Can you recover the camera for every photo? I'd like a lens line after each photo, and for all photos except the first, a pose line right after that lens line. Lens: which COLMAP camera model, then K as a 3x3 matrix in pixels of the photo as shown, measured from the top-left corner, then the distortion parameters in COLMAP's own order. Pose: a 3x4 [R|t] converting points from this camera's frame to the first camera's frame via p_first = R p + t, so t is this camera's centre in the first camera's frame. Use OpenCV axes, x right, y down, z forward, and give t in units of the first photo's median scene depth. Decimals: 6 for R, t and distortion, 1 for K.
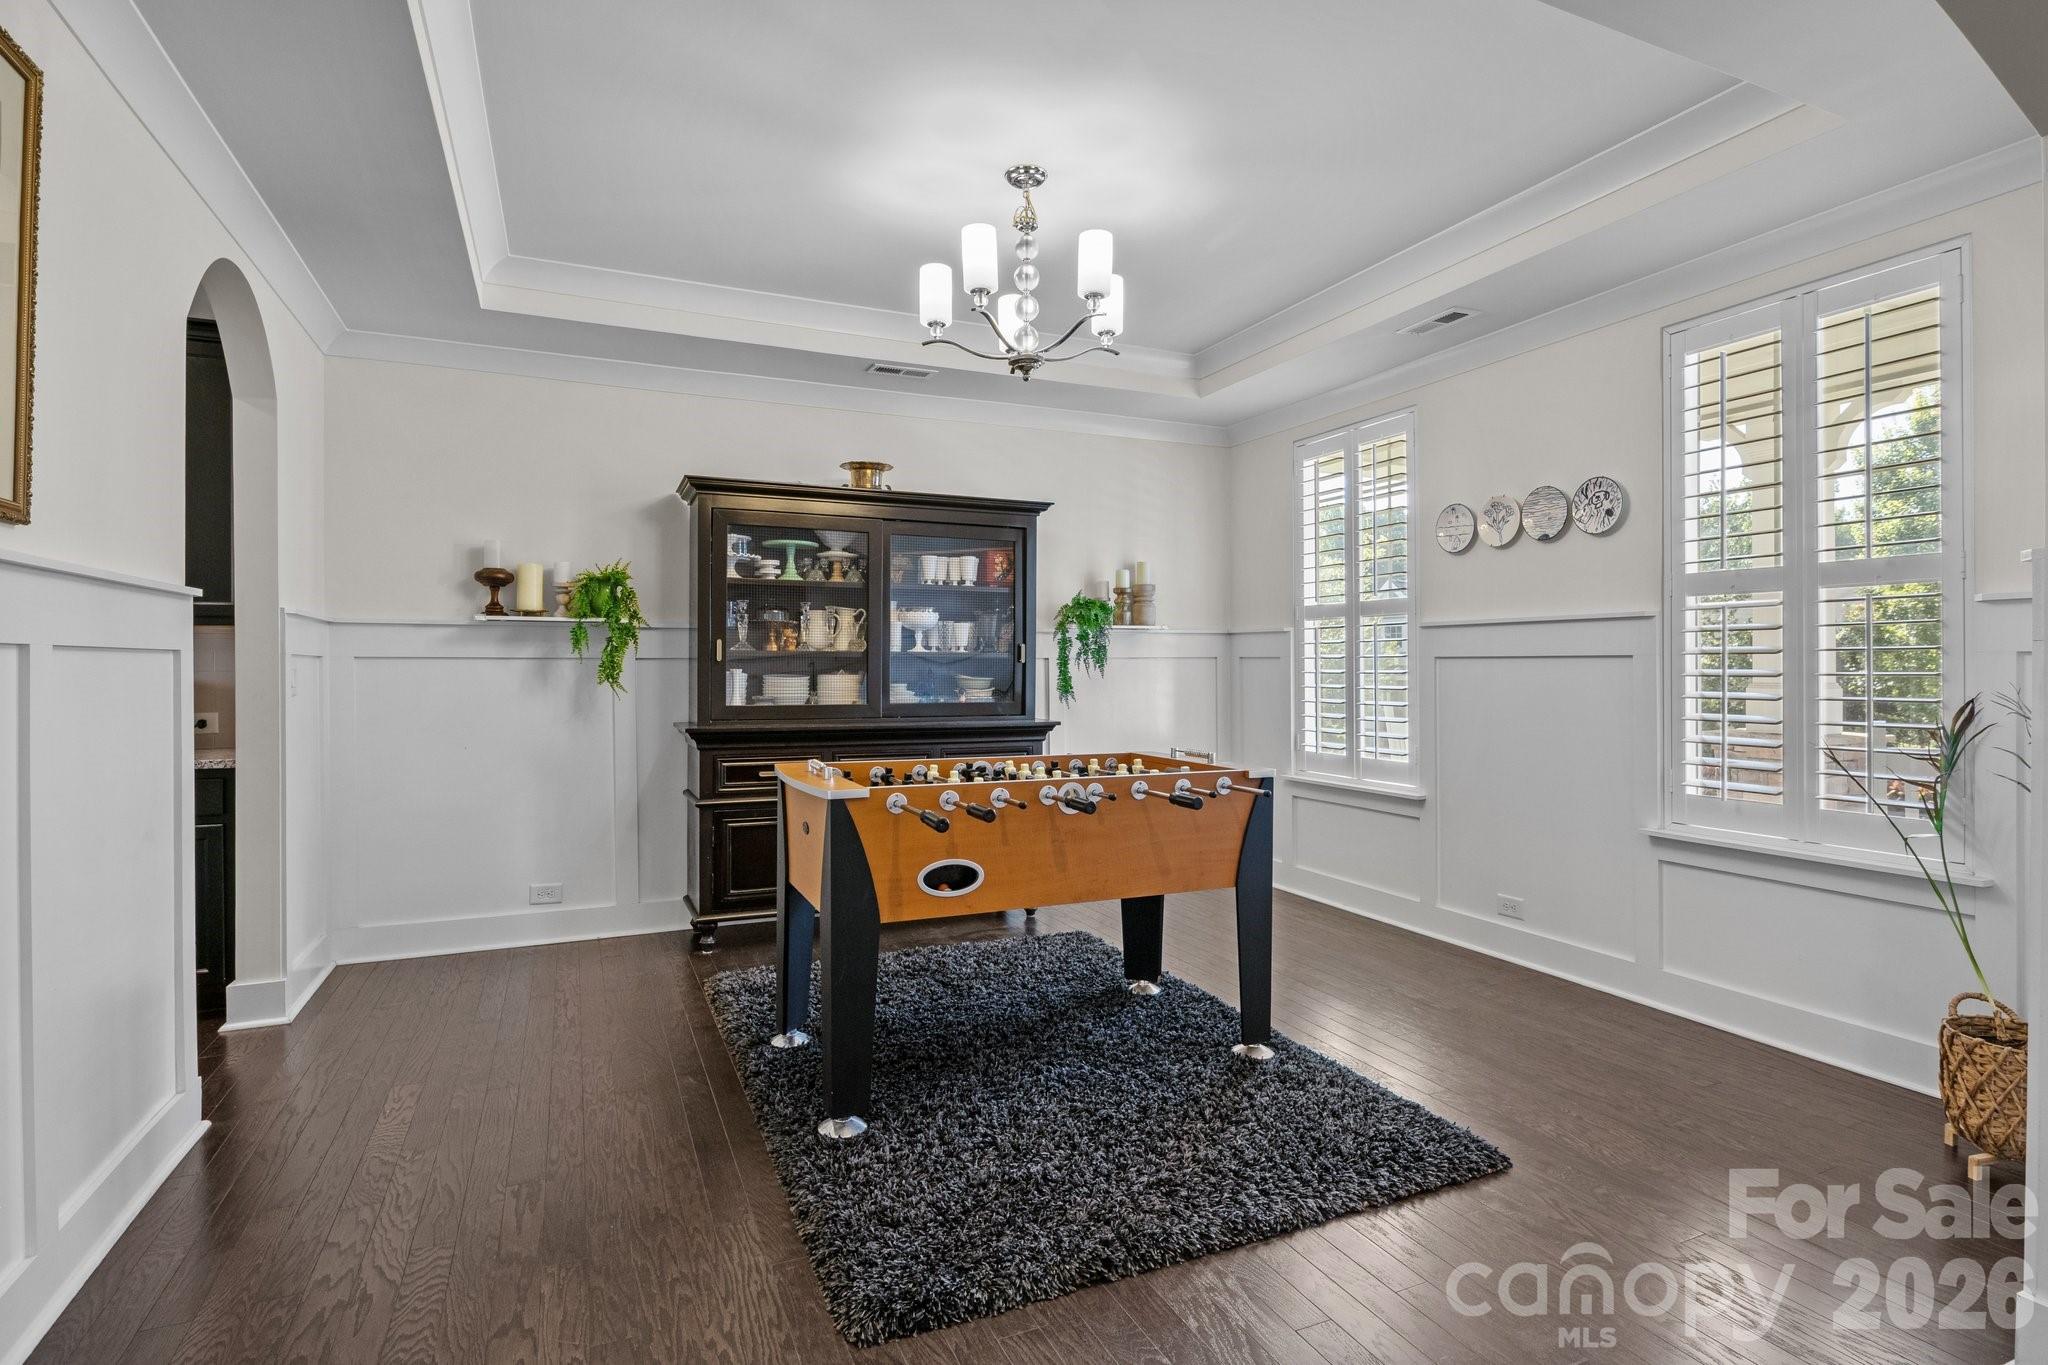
lens RADIAL K [[1020.2, 0, 1021.3], [0, 1020.2, 676.3], [0, 0, 1]] dist [-0.011923, 0.003989]
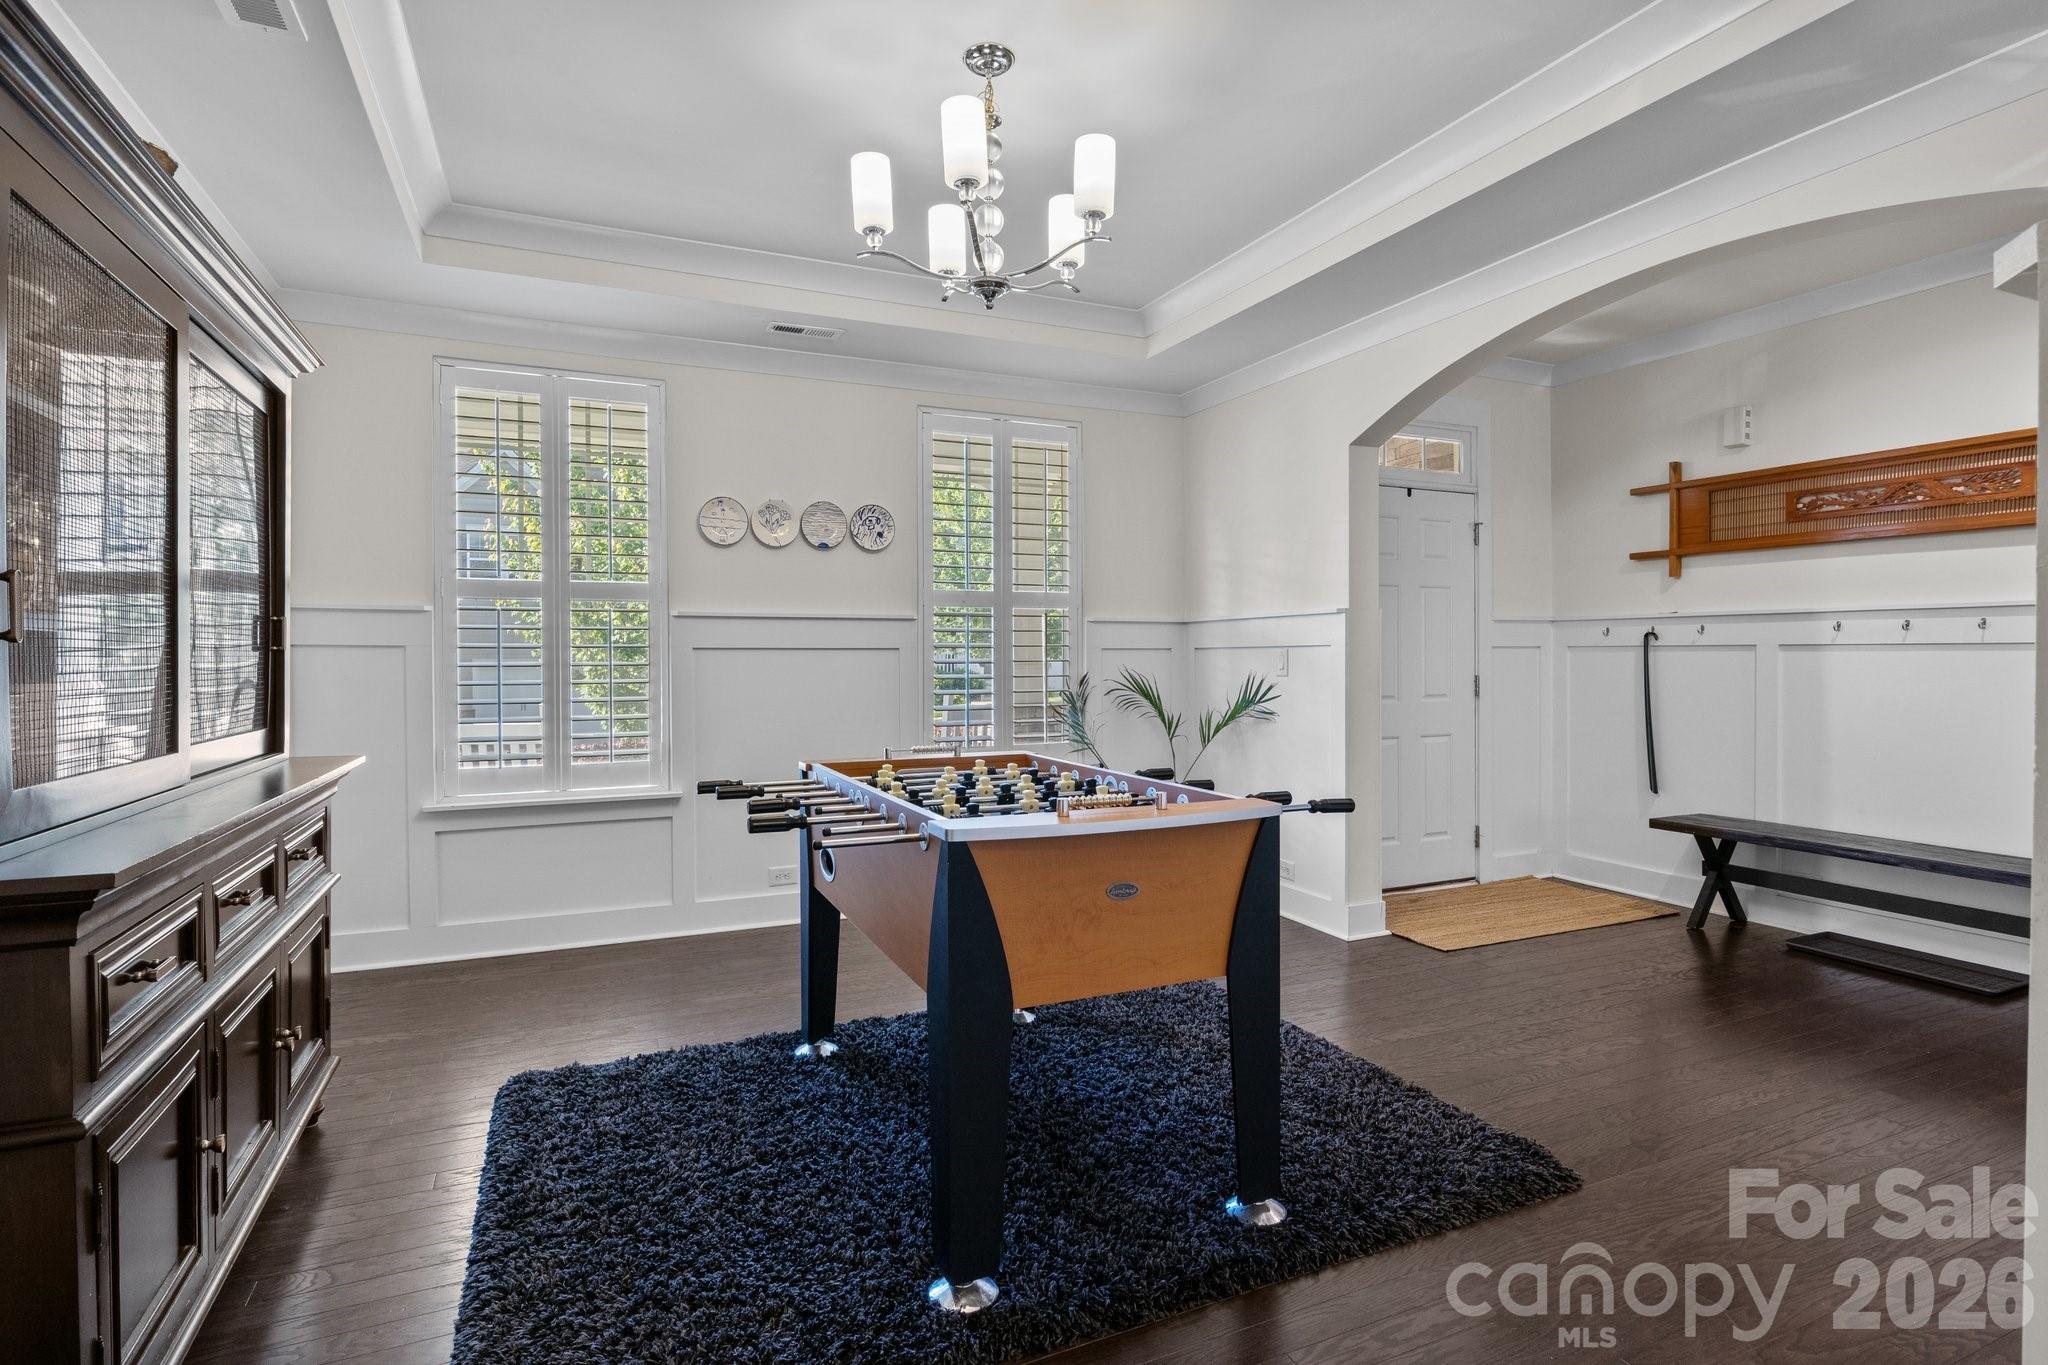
lens RADIAL K [[1020.2, 0, 1020.6], [0, 1020.2, 662.5], [0, 0, 1]] dist [-0.011923, 0.003989]
pose [[-0.002411, -0.007417, 0.999970, -0.676199], [0.010842, 0.999914, 0.007442, -0.010456], [-0.999938, 0.010859, -0.002330, 0.817265]]
